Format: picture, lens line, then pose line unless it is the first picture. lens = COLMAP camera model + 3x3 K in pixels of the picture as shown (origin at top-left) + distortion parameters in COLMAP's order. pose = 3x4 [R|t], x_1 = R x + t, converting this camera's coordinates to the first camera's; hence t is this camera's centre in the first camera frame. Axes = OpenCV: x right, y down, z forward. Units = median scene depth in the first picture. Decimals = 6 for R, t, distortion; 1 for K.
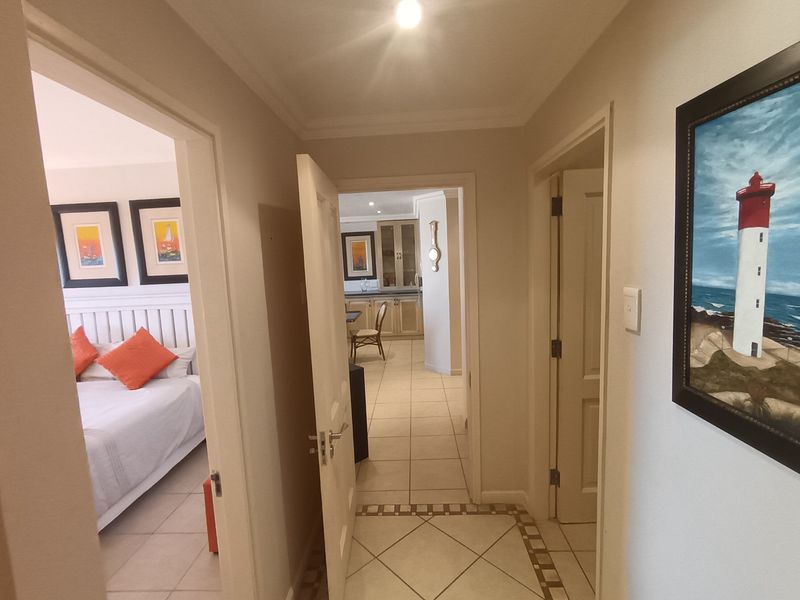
lens RADIAL K [[380.0, 0, 399.8], [0, 380.0, 300.8], [0, 0, 1]] dist [-0.001250, -0.000082]
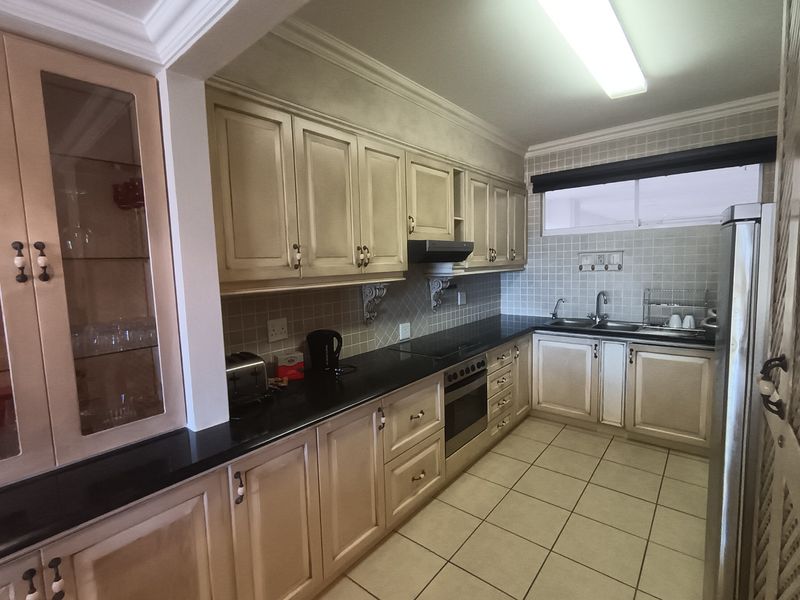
lens RADIAL K [[380.0, 0, 403.1], [0, 380.0, 299.7], [0, 0, 1]] dist [-0.001250, -0.000082]
pose [[0.615330, -0.042984, 0.787097, -0.033343], [0.084806, 0.996327, -0.011889, -0.086343], [-0.783694, 0.074066, 0.616715, 0.775562]]
